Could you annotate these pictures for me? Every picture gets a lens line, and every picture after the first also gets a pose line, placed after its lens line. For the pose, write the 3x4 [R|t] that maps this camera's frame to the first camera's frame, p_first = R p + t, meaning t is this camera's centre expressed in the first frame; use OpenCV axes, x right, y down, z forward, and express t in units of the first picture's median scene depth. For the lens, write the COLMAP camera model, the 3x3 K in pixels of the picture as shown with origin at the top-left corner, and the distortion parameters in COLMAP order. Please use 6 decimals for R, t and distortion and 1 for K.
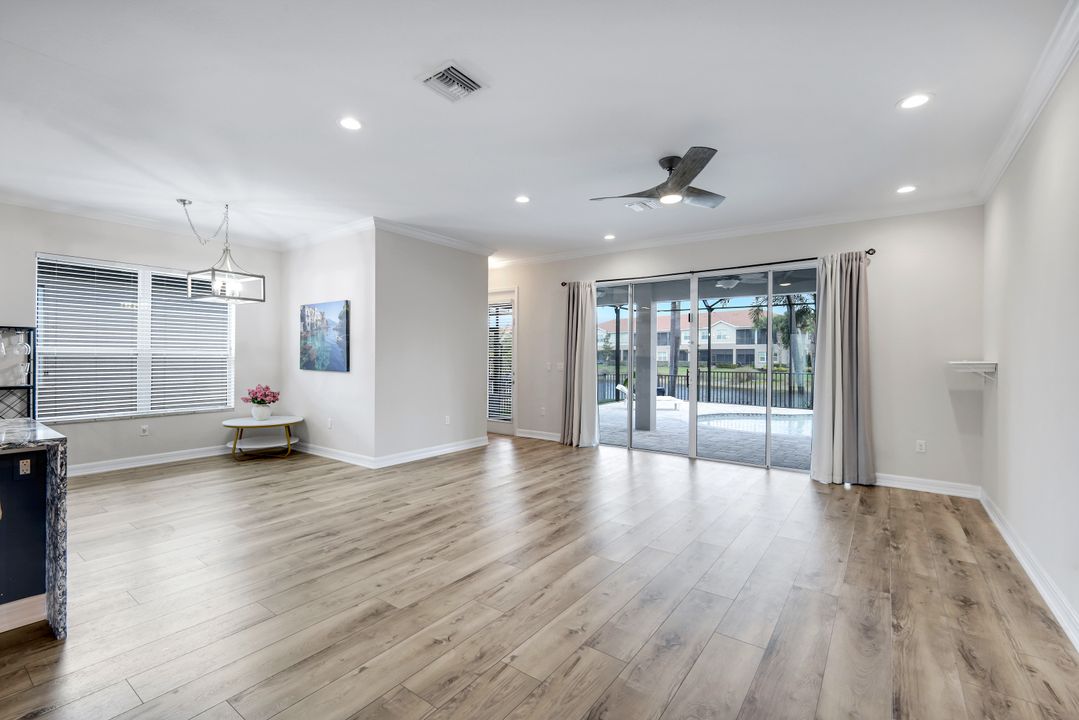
lens RADIAL K [[474.6, 0, 538.9], [0, 474.6, 357.5], [0, 0, 1]] dist [0.008265, -0.000659]
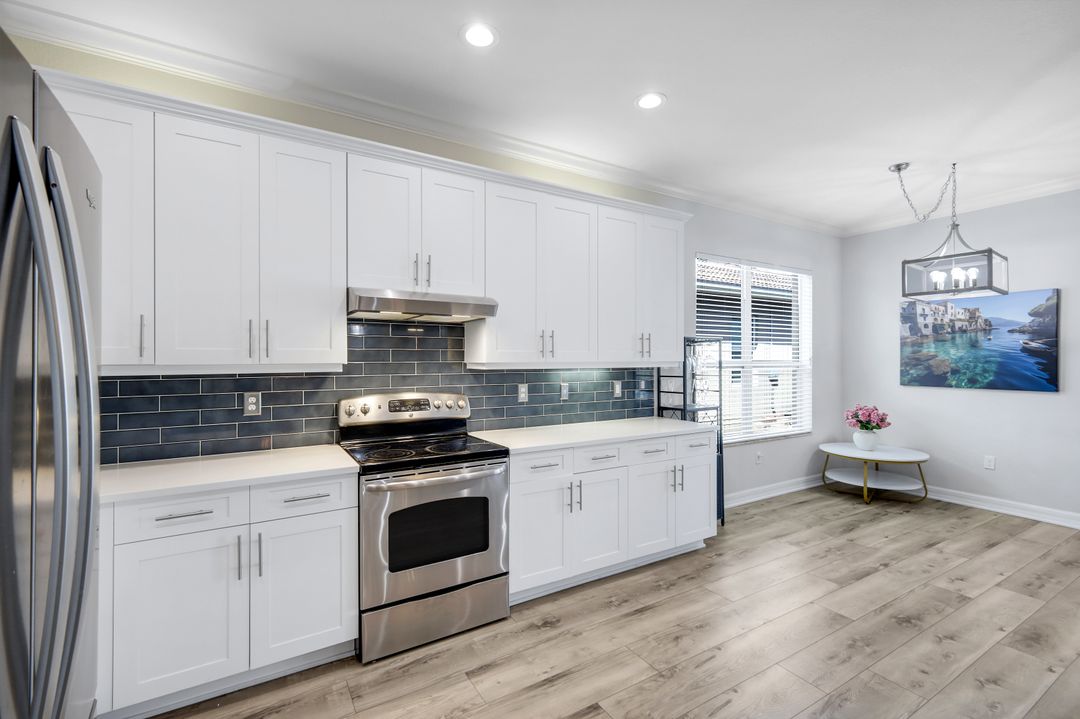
lens RADIAL K [[475.0, 0, 539.4], [0, 475.0, 356.9], [0, 0, 1]] dist [0.008265, -0.000659]
pose [[0.922371, -0.007093, -0.386241, -0.872114], [0.004379, 0.999959, -0.007904, -0.020195], [0.386281, 0.005599, 0.922364, 0.072825]]
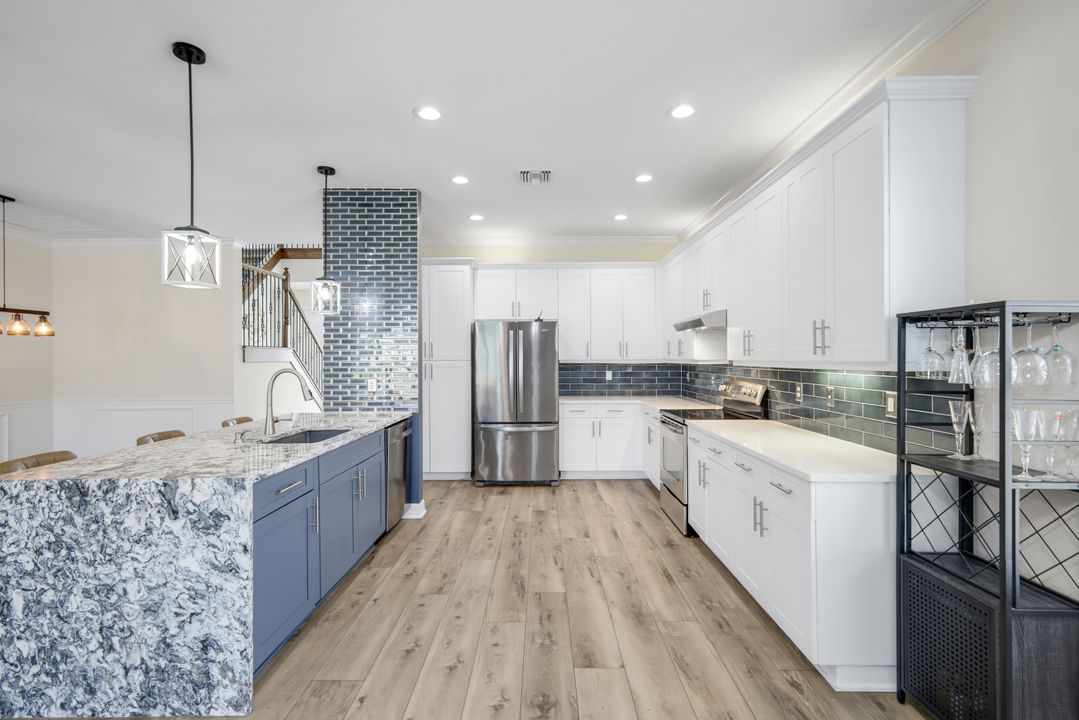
lens RADIAL K [[474.6, 0, 539.9], [0, 474.6, 358.8], [0, 0, 1]] dist [0.008265, -0.000659]
pose [[-0.809198, -0.001467, -0.587534, -0.521929], [-0.001556, 0.999999, -0.000353, -0.019517], [0.587534, 0.000629, -0.809200, 0.911721]]
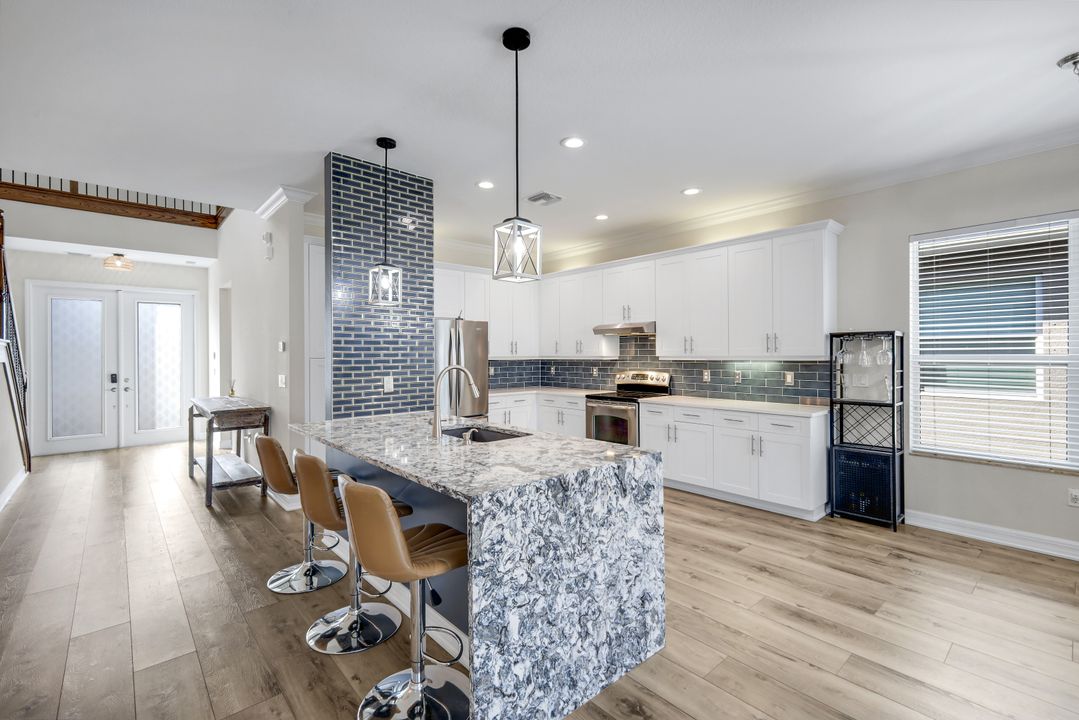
lens RADIAL K [[474.6, 0, 538.0], [0, 474.6, 354.4], [0, 0, 1]] dist [0.008265, -0.000659]
pose [[-0.214776, -0.005968, -0.976645, -0.128406], [0.001702, 0.999978, -0.006485, -0.015899], [0.976662, -0.003055, -0.214761, 0.499615]]
